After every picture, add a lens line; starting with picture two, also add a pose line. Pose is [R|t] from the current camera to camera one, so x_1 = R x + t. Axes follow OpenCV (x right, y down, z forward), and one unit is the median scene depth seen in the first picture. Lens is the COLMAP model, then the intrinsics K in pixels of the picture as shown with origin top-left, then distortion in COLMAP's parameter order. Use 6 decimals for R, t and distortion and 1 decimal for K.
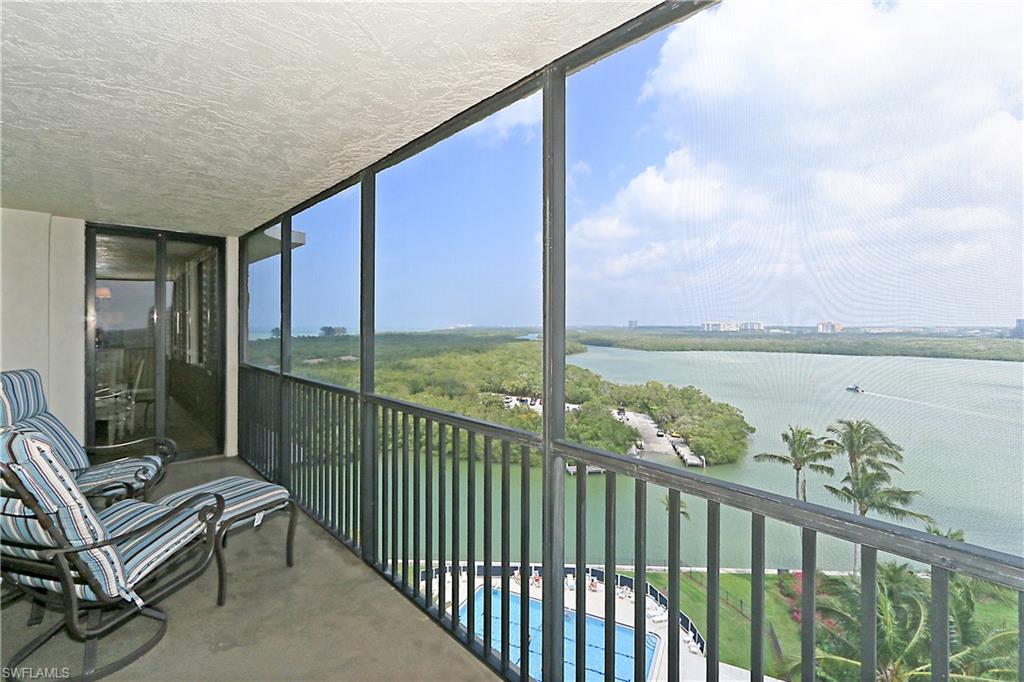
lens RADIAL K [[470.8, 0, 496.7], [0, 470.8, 322.6], [0, 0, 1]] dist [0.001664, 0.000099]
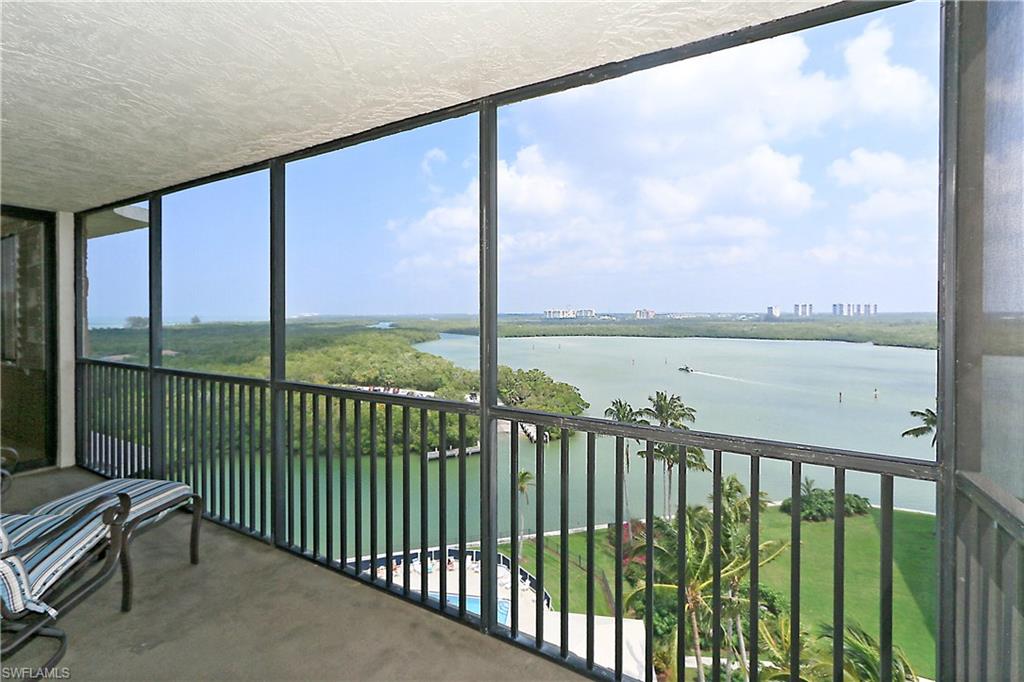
lens RADIAL K [[473.1, 0, 489.0], [0, 473.1, 314.6], [0, 0, 1]] dist [0.000381, 0.000792]
pose [[0.954888, -0.005872, 0.296908, -0.133922], [0.003443, 0.999956, 0.008702, 0.000416], [-0.296946, -0.007287, 0.954866, -0.091560]]
